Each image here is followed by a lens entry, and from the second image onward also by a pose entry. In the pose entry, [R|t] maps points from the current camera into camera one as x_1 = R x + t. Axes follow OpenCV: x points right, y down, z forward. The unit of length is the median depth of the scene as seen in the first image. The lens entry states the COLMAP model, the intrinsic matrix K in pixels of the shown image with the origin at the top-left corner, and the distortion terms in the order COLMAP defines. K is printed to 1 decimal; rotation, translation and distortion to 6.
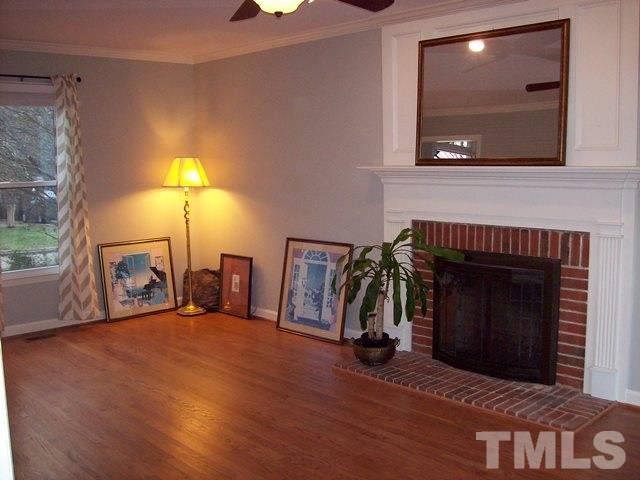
lens RADIAL K [[664.4, 0, 320.0], [0, 664.4, 240.0], [0, 0, 1]] dist [-0.119465, -0.003274]
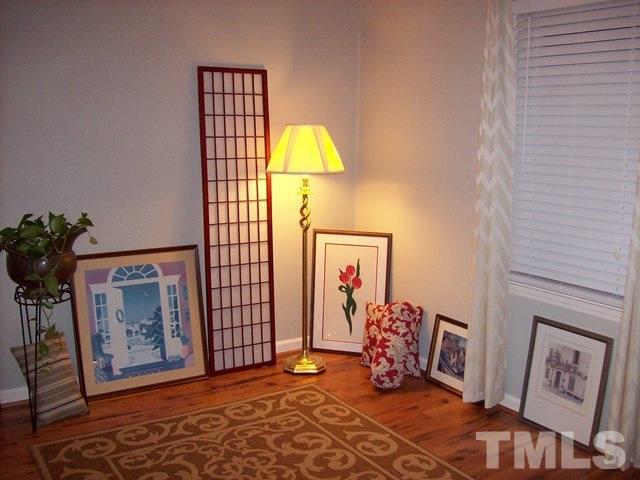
lens RADIAL K [[664.4, 0, 320.0], [0, 664.4, 240.0], [0, 0, 1]] dist [-0.119465, -0.003274]
pose [[0.232004, -0.142560, 0.962211, -0.787271], [0.105666, 0.987042, 0.120761, -0.092175], [-0.966959, 0.073656, 0.244061, 0.835006]]
